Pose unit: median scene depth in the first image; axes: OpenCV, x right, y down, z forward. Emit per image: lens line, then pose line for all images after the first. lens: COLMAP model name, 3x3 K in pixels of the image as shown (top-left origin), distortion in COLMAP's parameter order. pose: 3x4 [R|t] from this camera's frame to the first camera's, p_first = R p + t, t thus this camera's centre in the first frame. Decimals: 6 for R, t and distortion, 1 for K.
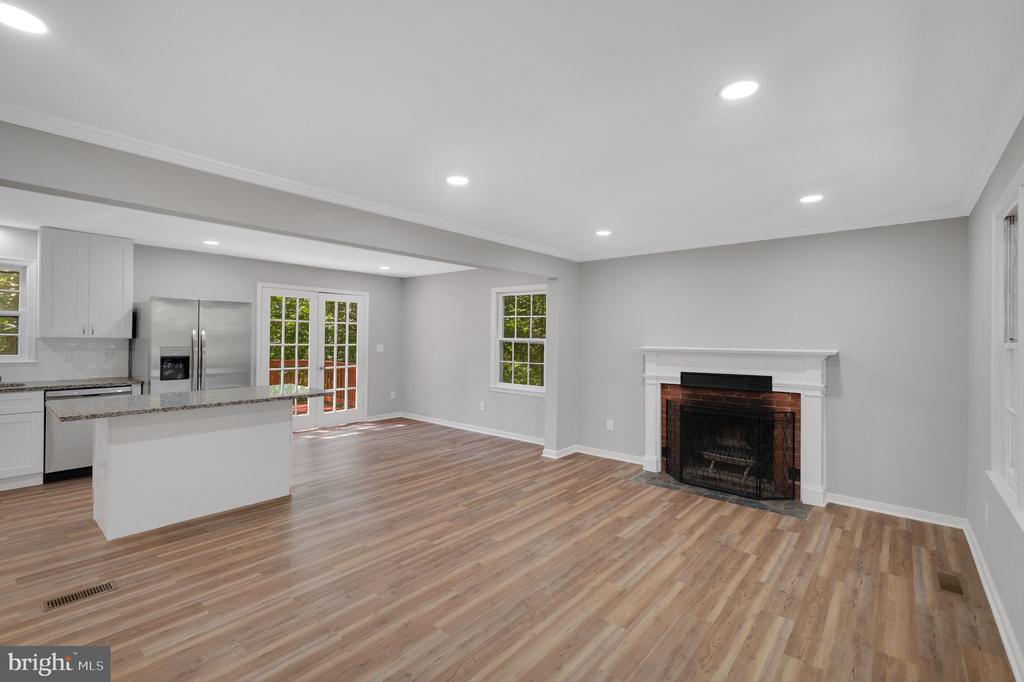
lens RADIAL K [[445.5, 0, 523.0], [0, 445.5, 341.3], [0, 0, 1]] dist [0.002502, -0.000430]
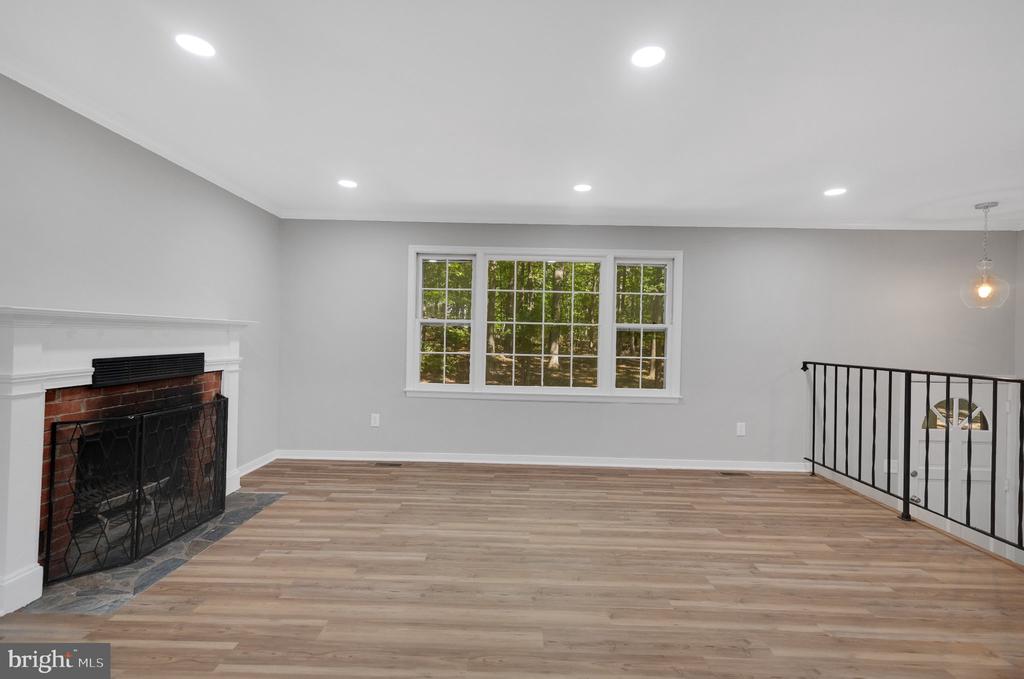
lens RADIAL K [[445.5, 0, 508.3], [0, 445.5, 335.8], [0, 0, 1]] dist [0.002502, -0.000430]
pose [[-0.613133, -0.020873, 0.789704, -0.430698], [-0.023502, 0.999690, 0.008176, 0.035521], [-0.789630, -0.013547, -0.613433, 1.225838]]
